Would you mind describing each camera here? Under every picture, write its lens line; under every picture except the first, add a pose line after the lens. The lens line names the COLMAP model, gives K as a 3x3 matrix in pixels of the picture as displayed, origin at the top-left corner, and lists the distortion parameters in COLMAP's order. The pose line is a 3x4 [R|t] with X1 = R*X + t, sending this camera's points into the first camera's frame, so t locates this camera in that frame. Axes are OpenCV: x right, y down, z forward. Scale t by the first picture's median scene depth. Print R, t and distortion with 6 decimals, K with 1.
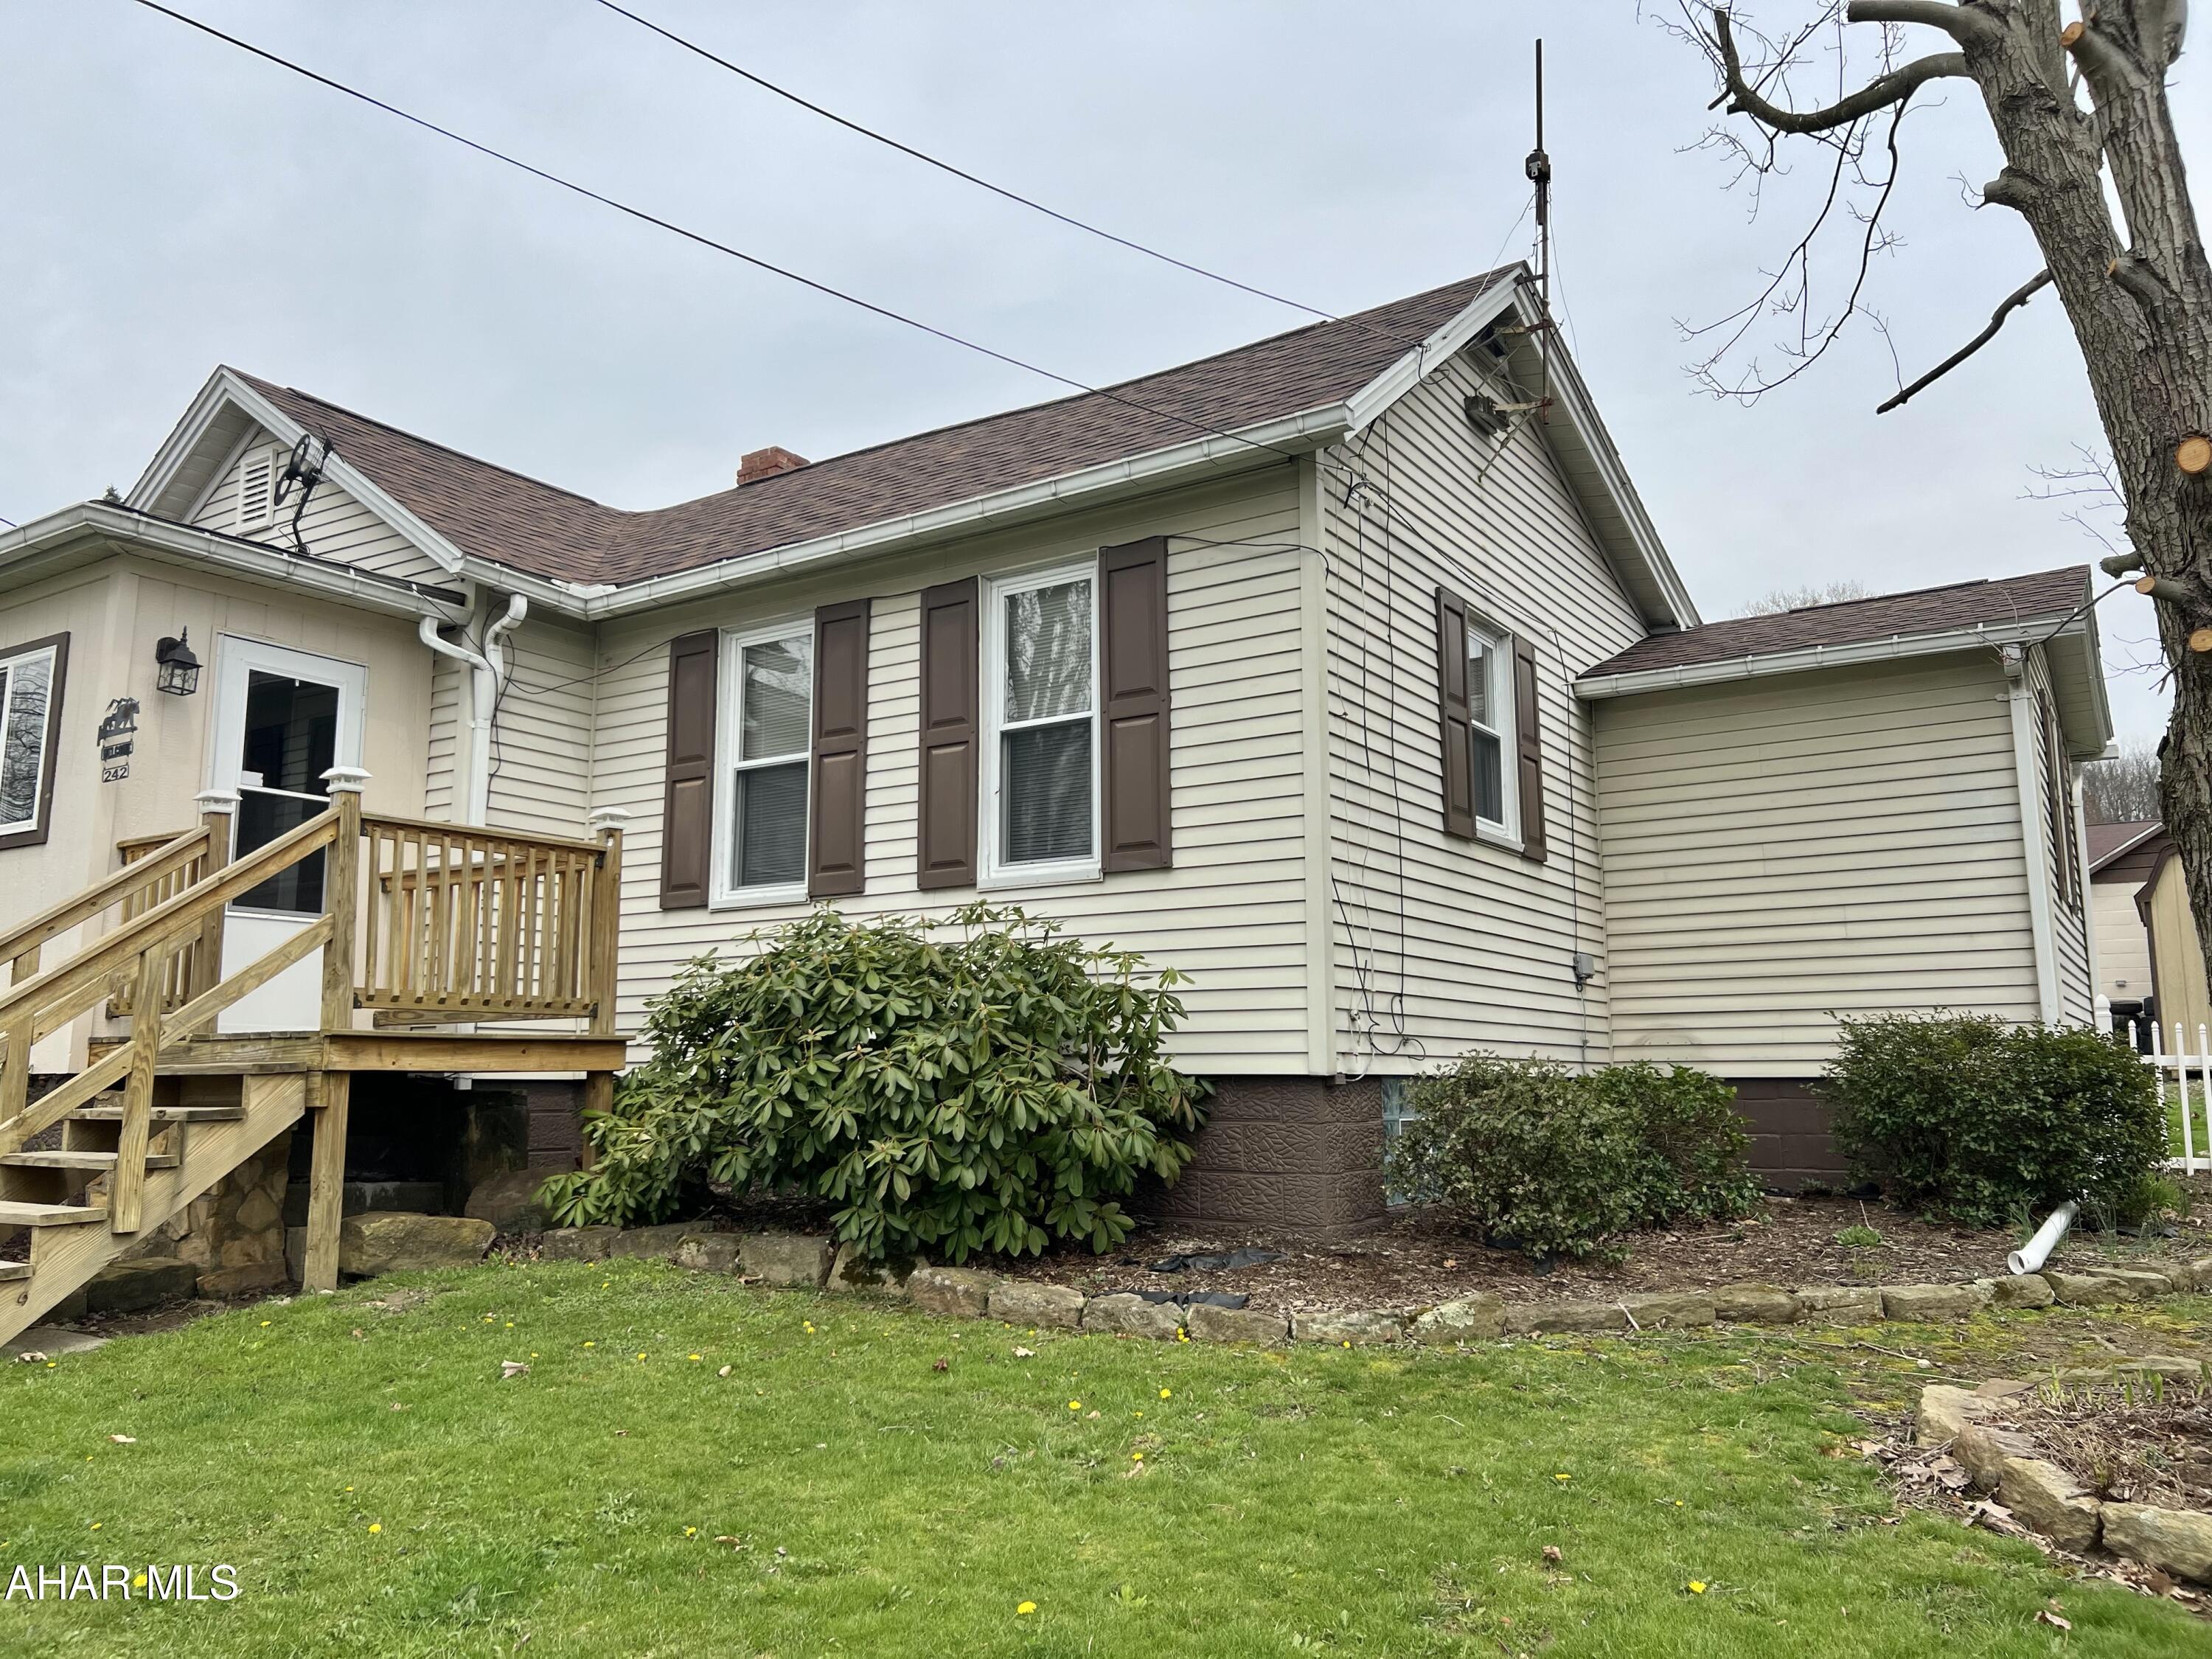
lens RADIAL K [[1674.8, 0, 1105.3], [0, 1674.8, 832.6], [0, 0, 1]] dist [0.037236, -0.036269]
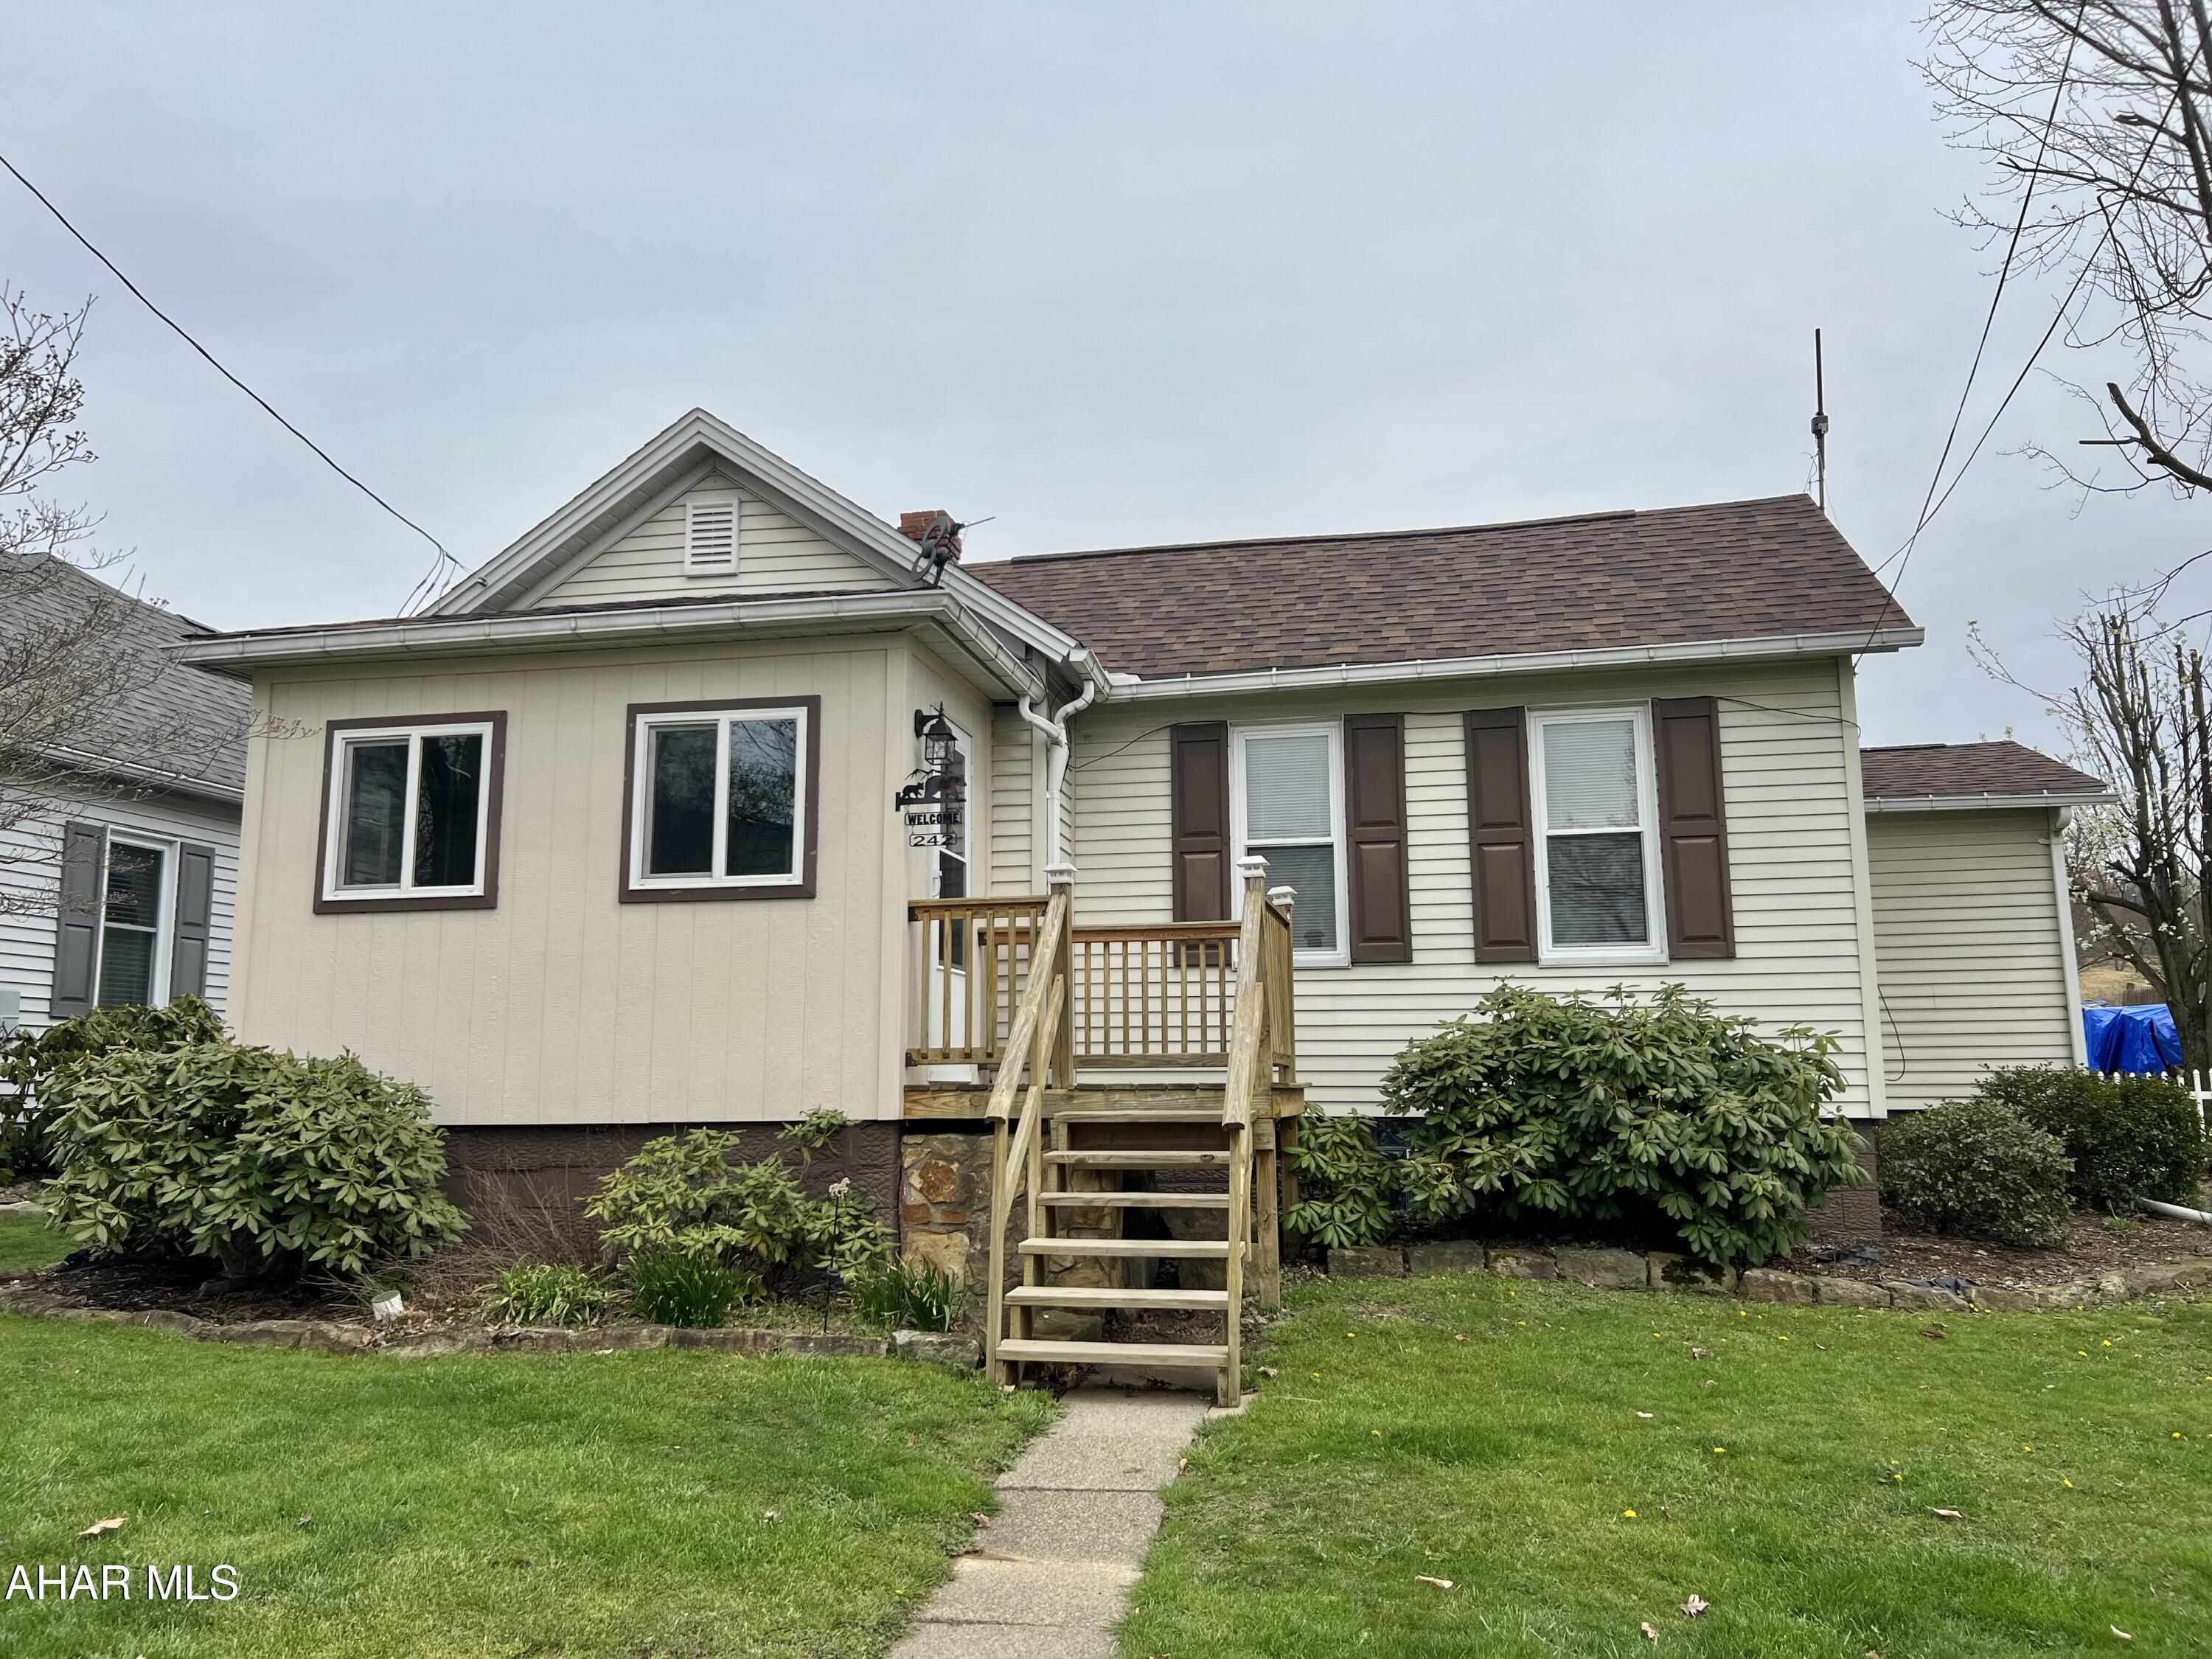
lens RADIAL K [[1674.8, 0, 1096.0], [0, 1674.8, 829.9], [0, 0, 1]] dist [0.037236, -0.036269]
pose [[0.927981, 0.055010, 0.368545, -0.820846], [-0.051698, 0.998485, -0.018863, -0.024441], [-0.369024, -0.001548, 0.929418, -0.027022]]
